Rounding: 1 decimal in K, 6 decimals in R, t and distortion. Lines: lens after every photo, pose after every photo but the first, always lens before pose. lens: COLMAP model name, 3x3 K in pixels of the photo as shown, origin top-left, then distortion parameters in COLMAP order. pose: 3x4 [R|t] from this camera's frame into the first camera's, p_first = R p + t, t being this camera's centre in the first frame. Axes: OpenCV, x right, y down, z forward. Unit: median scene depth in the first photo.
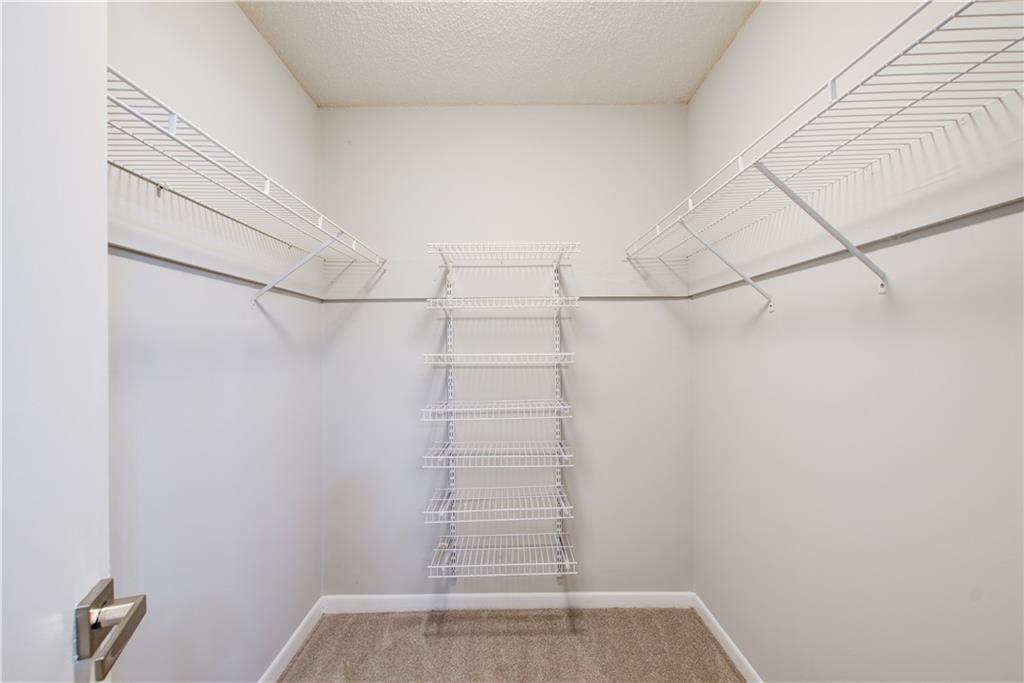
lens RADIAL K [[450.5, 0, 515.4], [0, 450.5, 347.6], [0, 0, 1]] dist [0.016740, -0.006791]
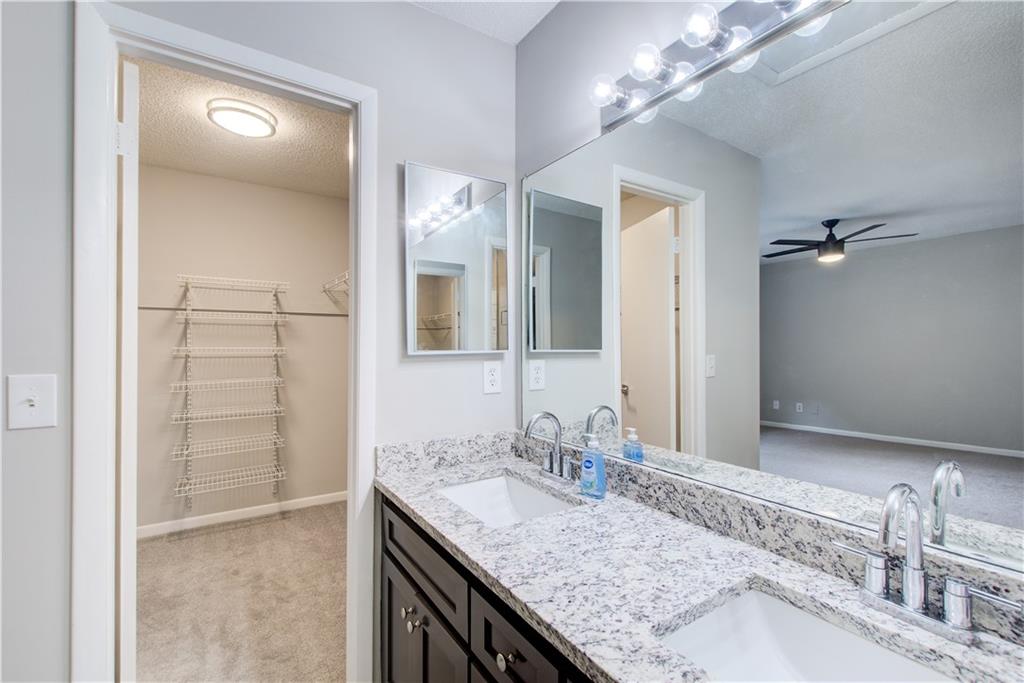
lens RADIAL K [[450.5, 0, 515.4], [0, 450.5, 347.6], [0, 0, 1]] dist [0.016740, -0.006791]
pose [[0.836821, 0.008995, 0.547402, -0.066665], [-0.001777, 0.999904, -0.013713, 0.030880], [-0.547473, 0.010502, 0.836757, -0.762444]]
